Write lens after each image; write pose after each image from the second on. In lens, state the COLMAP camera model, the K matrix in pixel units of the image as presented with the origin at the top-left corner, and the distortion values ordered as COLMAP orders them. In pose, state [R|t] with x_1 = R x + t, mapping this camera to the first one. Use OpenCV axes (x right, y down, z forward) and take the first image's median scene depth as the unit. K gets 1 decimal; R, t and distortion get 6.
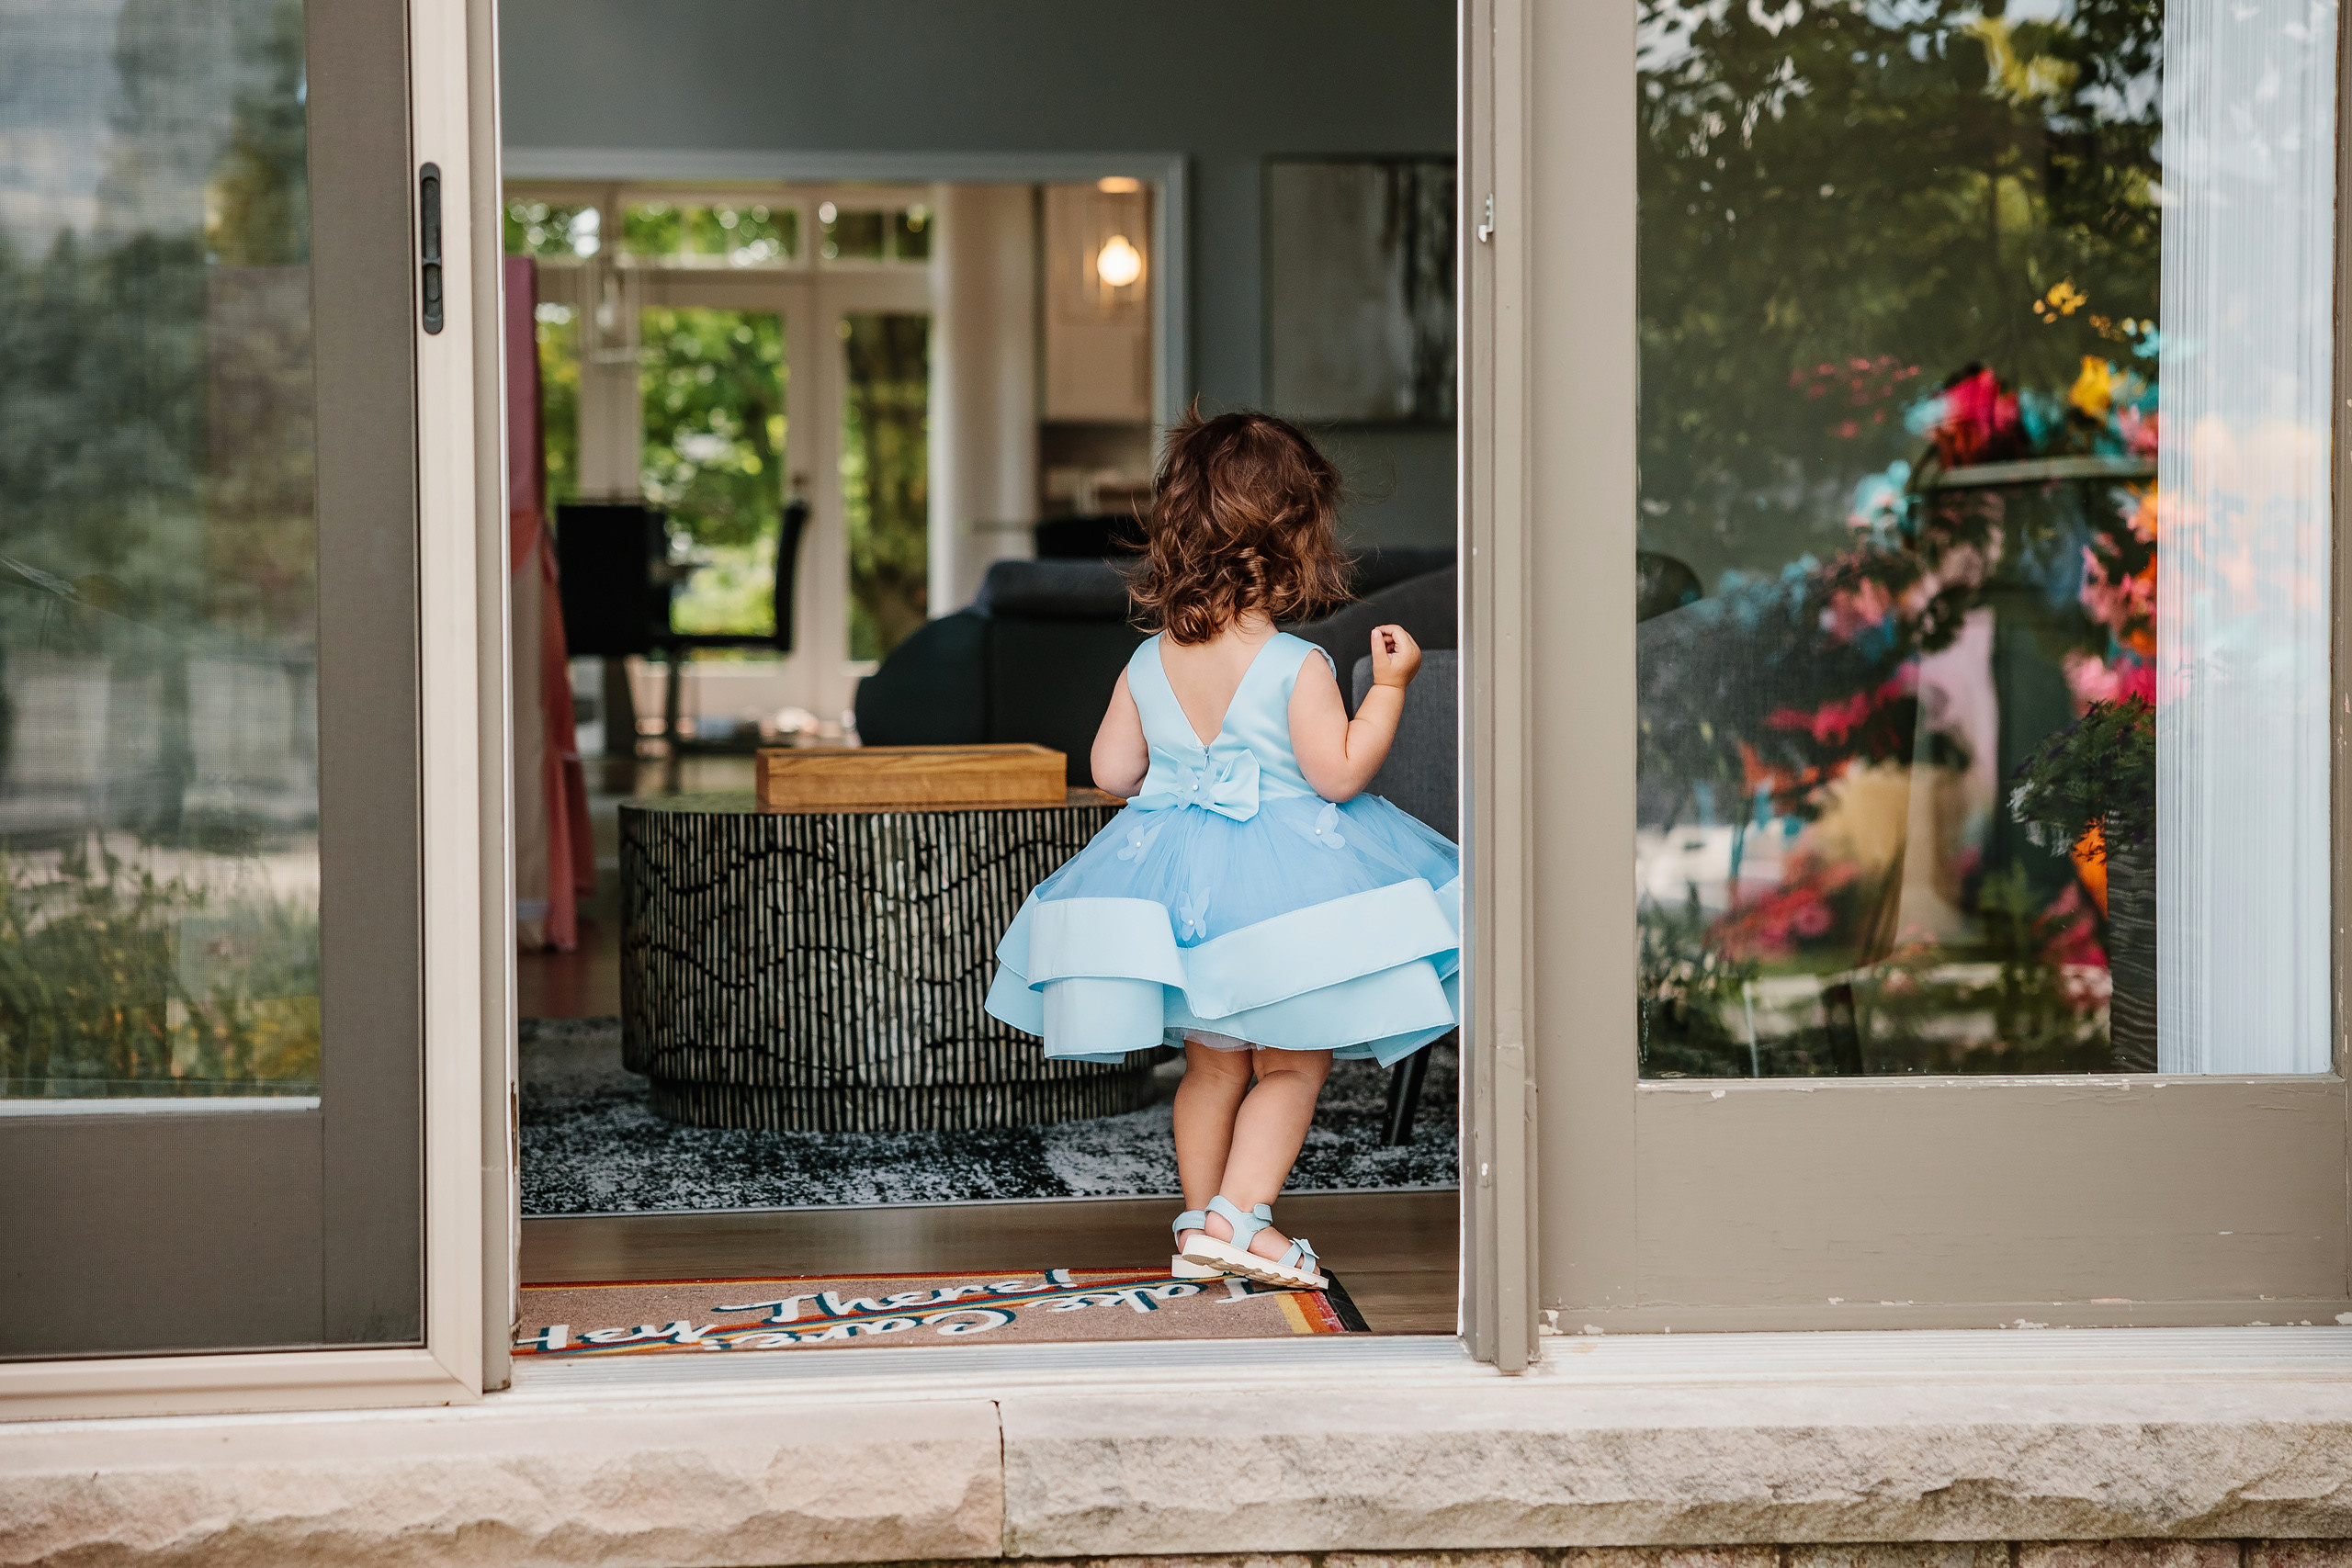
lens RADIAL K [[4761.3, 0, 1176.0], [0, 4761.3, 784.0], [0, 0, 1]] dist [0.224574, -0.043586]
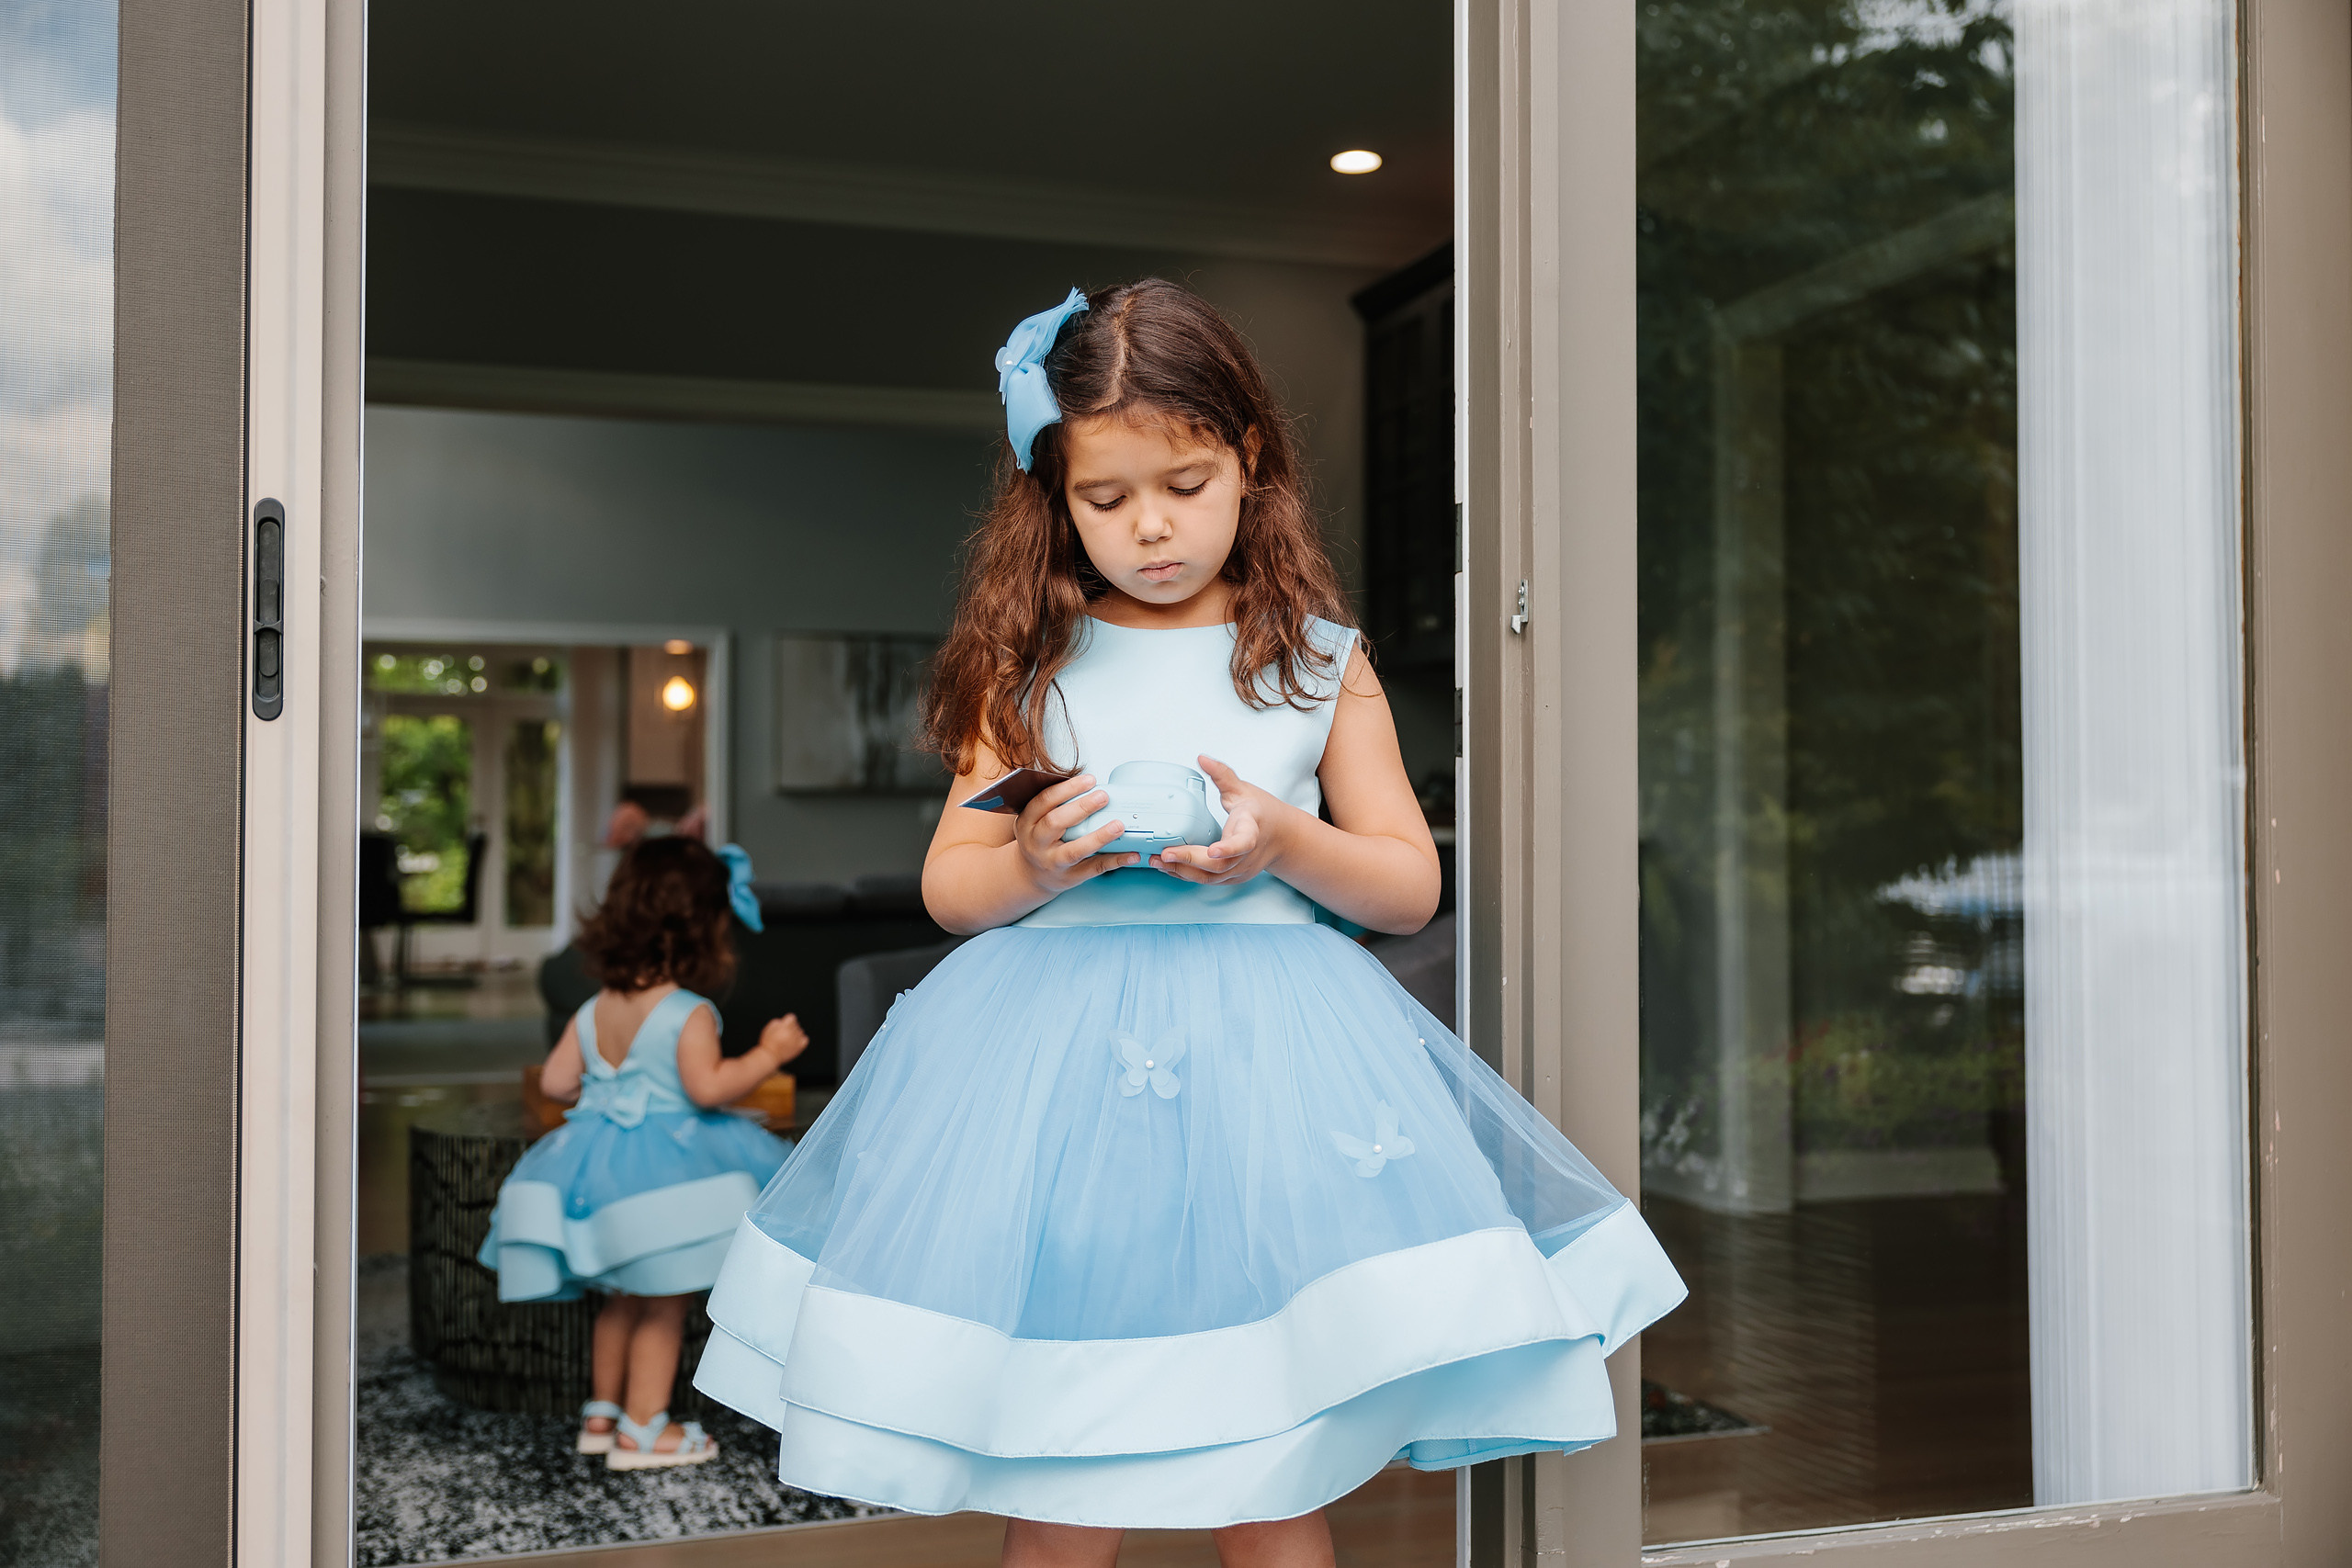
lens RADIAL K [[2461.3, 0, 1189.8], [0, 2461.3, 810.0], [0, 0, 1]] dist [0.023044, -0.043554]
pose [[0.977902, 0.008490, 0.208893, -0.091138], [0.005254, 0.997861, -0.065153, -0.051924], [-0.208999, 0.064811, 0.975766, 0.573720]]
